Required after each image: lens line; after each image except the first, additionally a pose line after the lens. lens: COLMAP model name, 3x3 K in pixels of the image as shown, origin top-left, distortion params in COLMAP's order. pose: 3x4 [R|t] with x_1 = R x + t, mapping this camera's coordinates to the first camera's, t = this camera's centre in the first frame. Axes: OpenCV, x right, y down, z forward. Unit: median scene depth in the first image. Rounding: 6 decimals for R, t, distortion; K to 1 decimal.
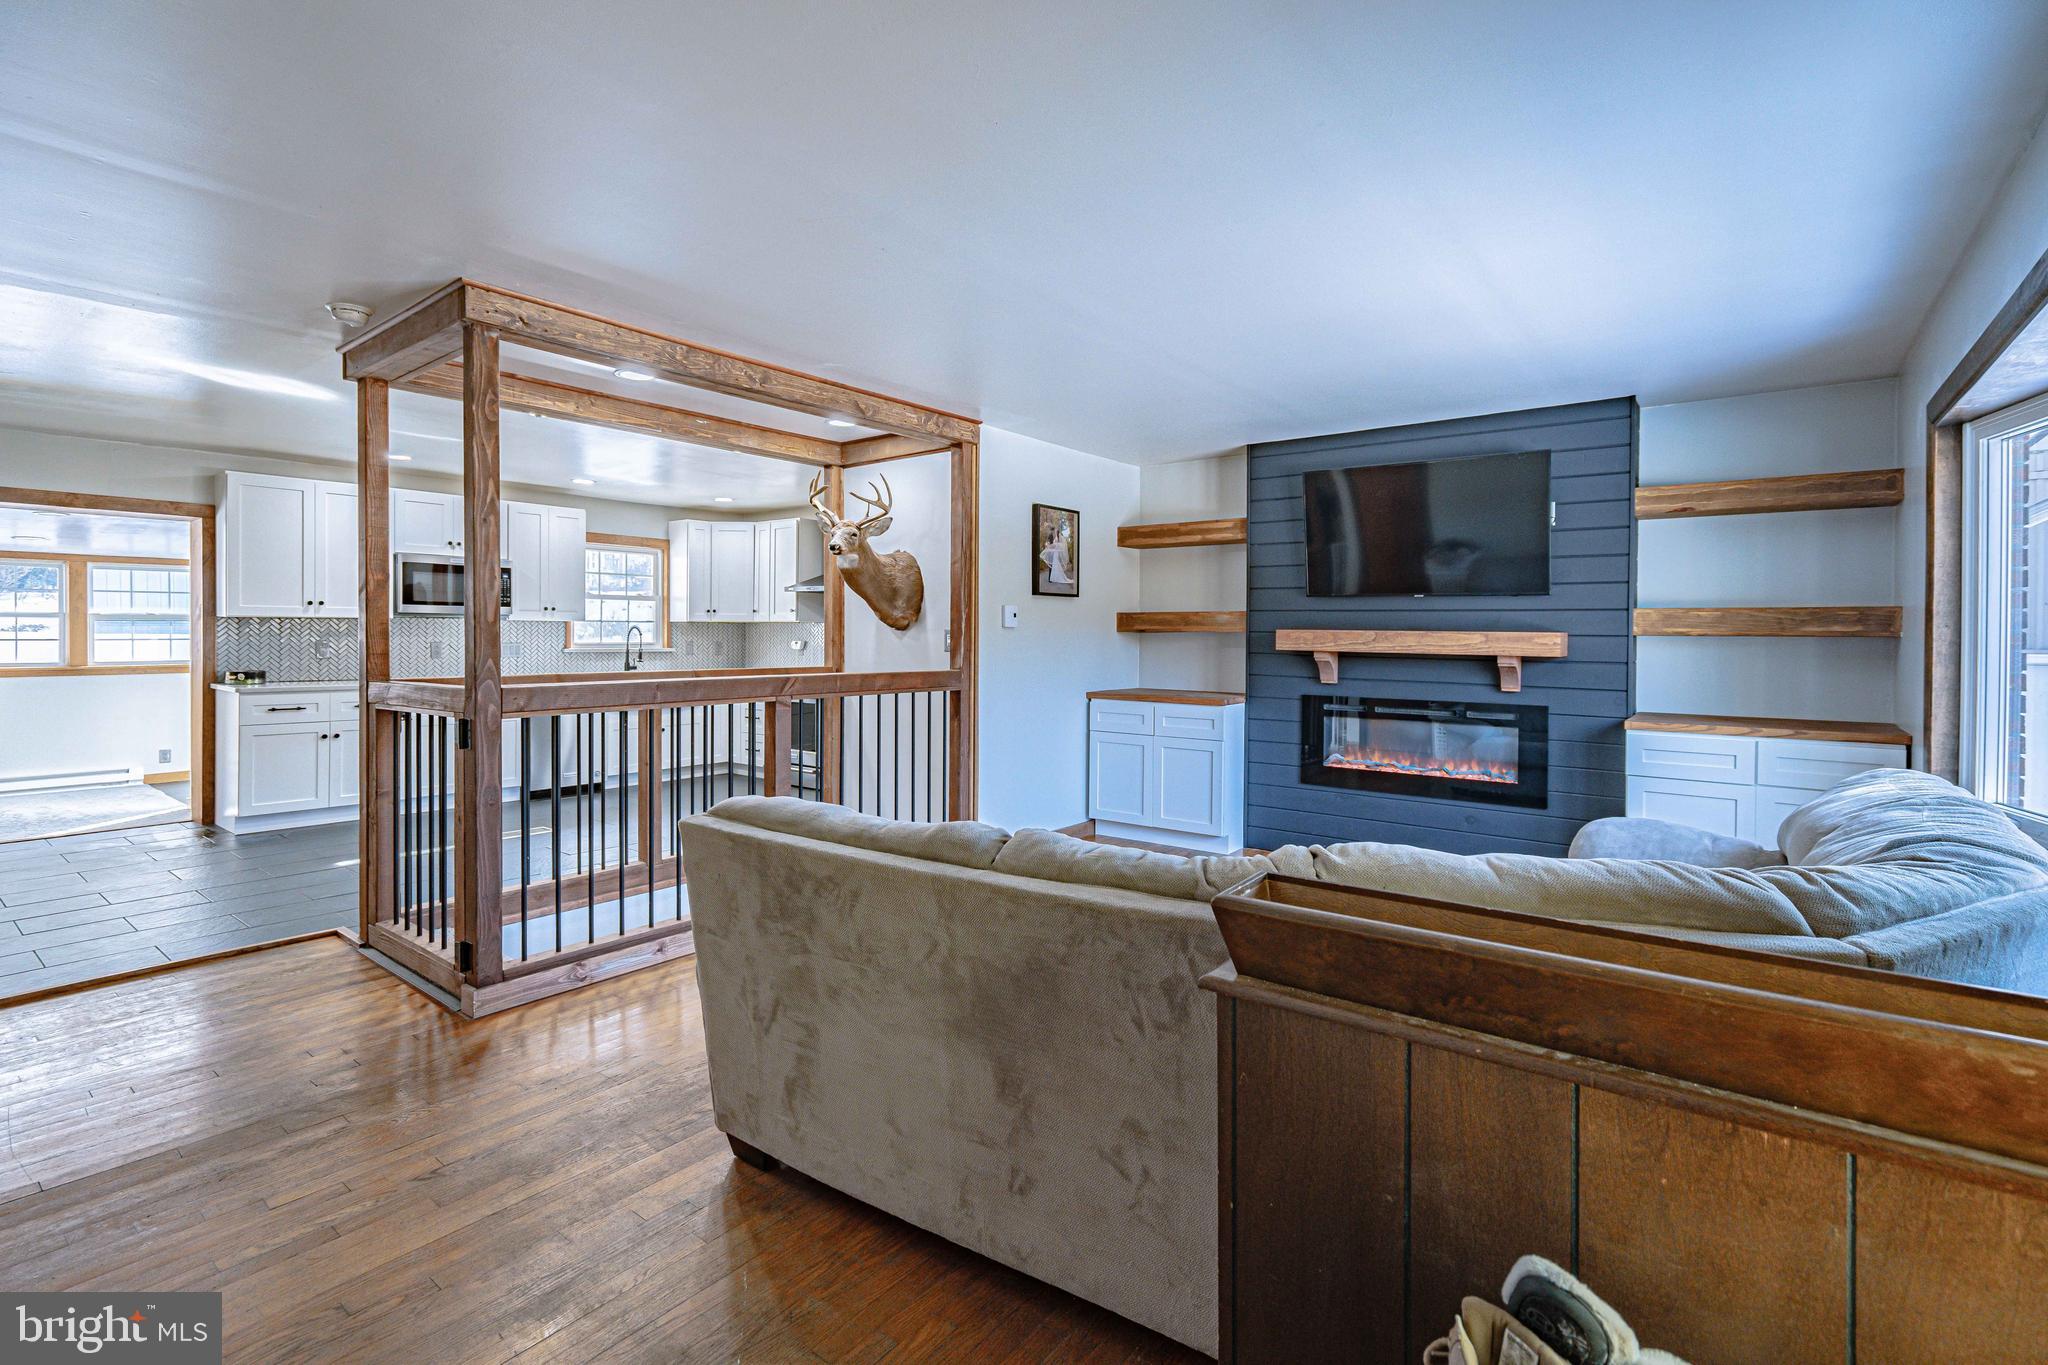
lens RADIAL K [[939.6, 0, 1003.4], [0, 939.6, 646.6], [0, 0, 1]] dist [0.006875, 0.000545]
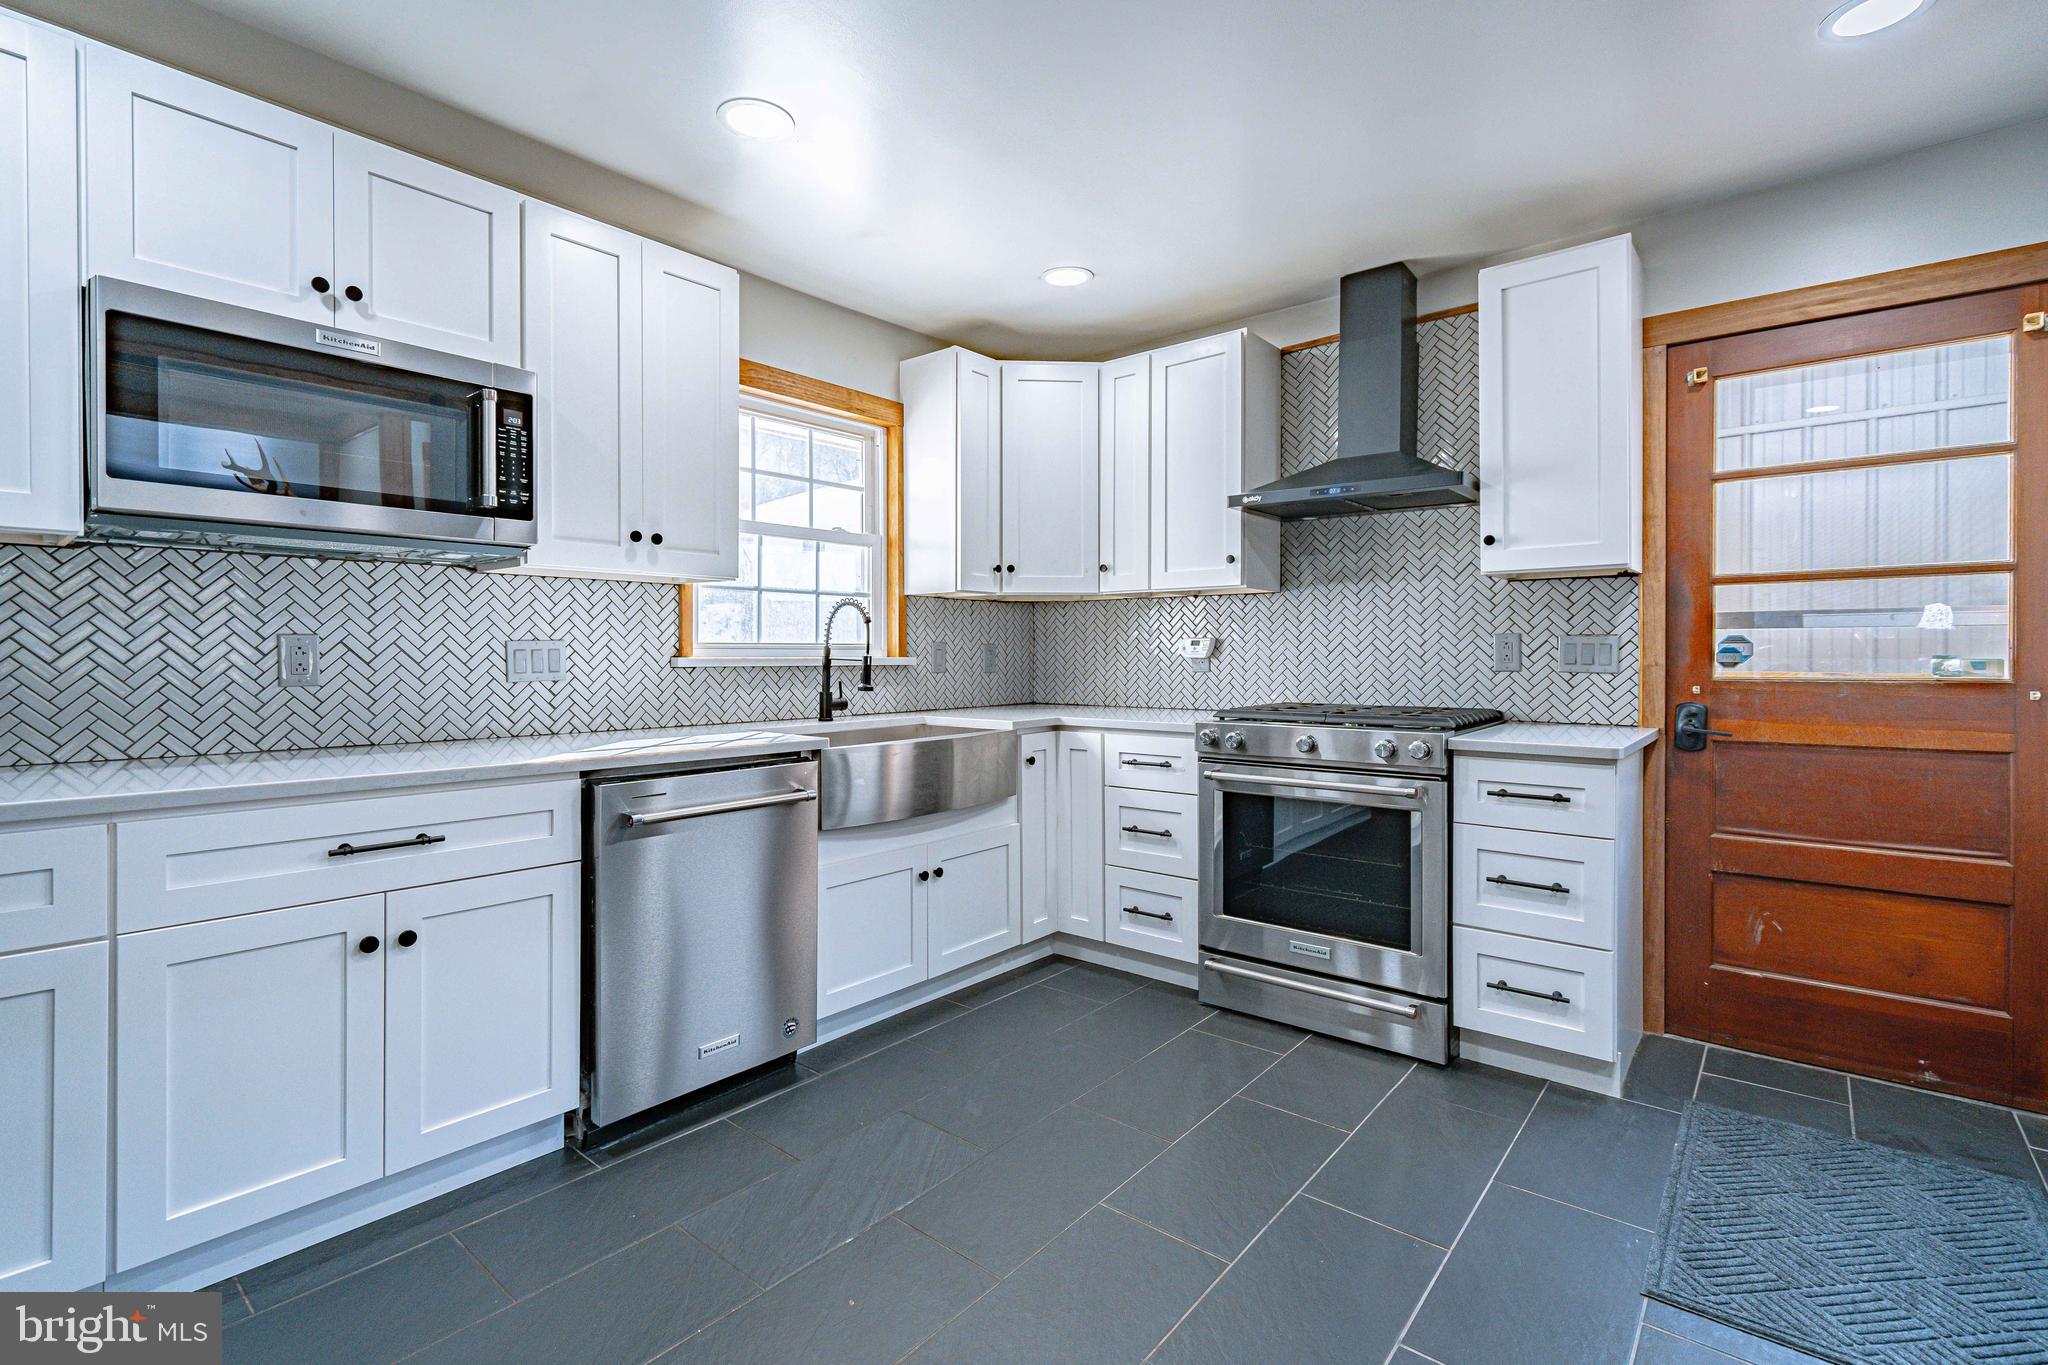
lens RADIAL K [[939.6, 0, 1018.6], [0, 939.6, 656.9], [0, 0, 1]] dist [0.006875, 0.000545]
pose [[0.999875, -0.008286, -0.013494, -0.419093], [0.008124, 0.999894, -0.012075, 0.009620], [0.013593, 0.011964, 0.999836, 0.809851]]
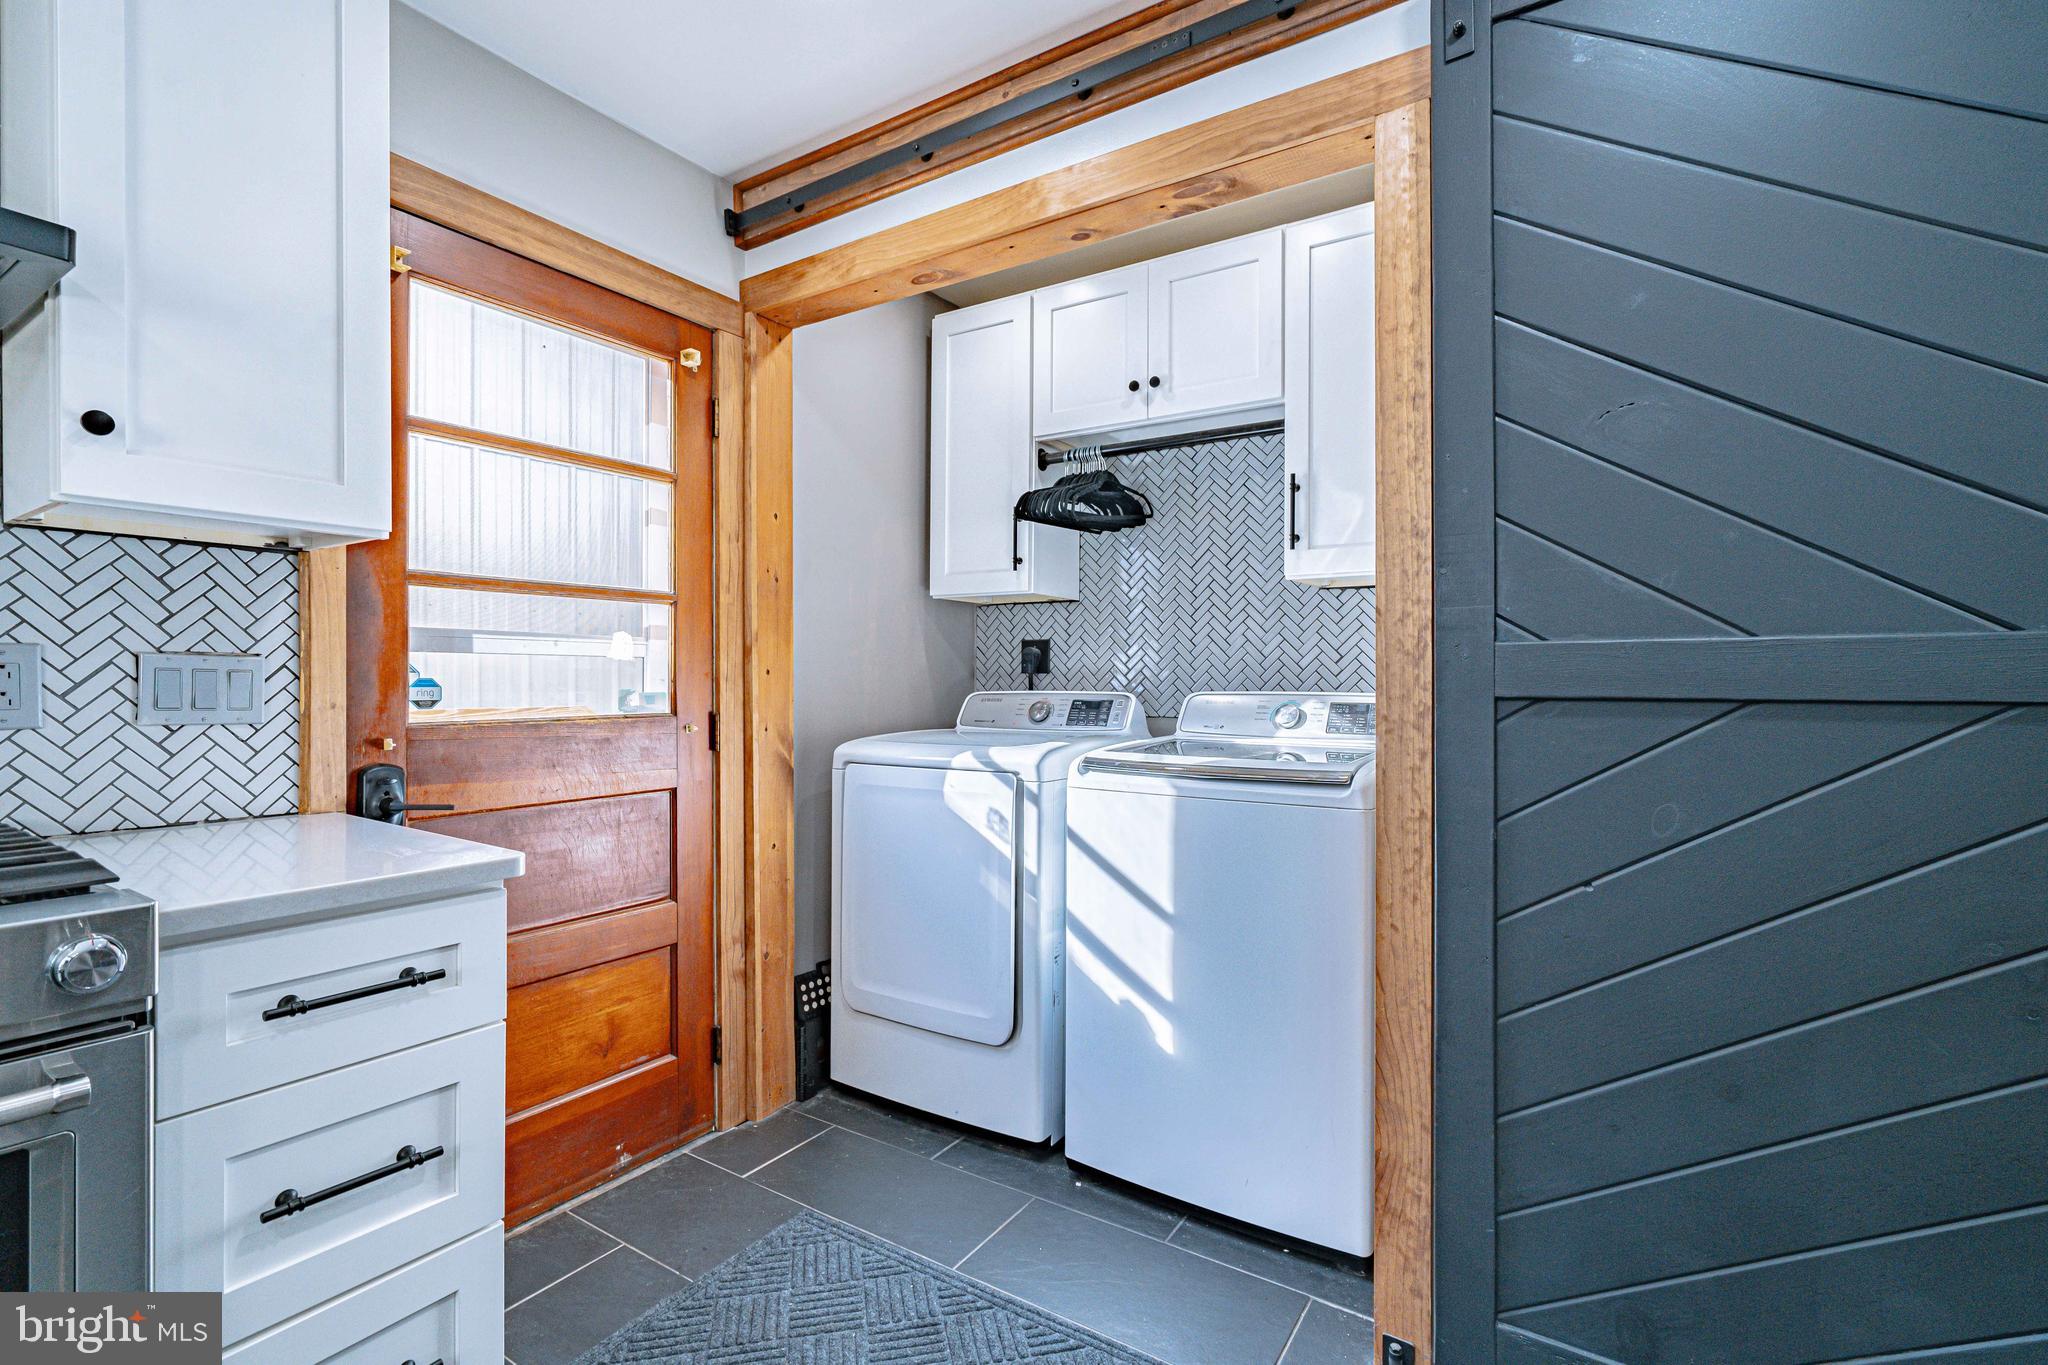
lens RADIAL K [[939.6, 0, 1009.0], [0, 939.6, 688.4], [0, 0, 1]] dist [0.006875, 0.000545]
pose [[-0.085656, -0.012969, 0.996240, -0.407352], [0.012141, 0.999827, 0.014060, 0.003626], [-0.996251, 0.013300, -0.085483, 1.093867]]
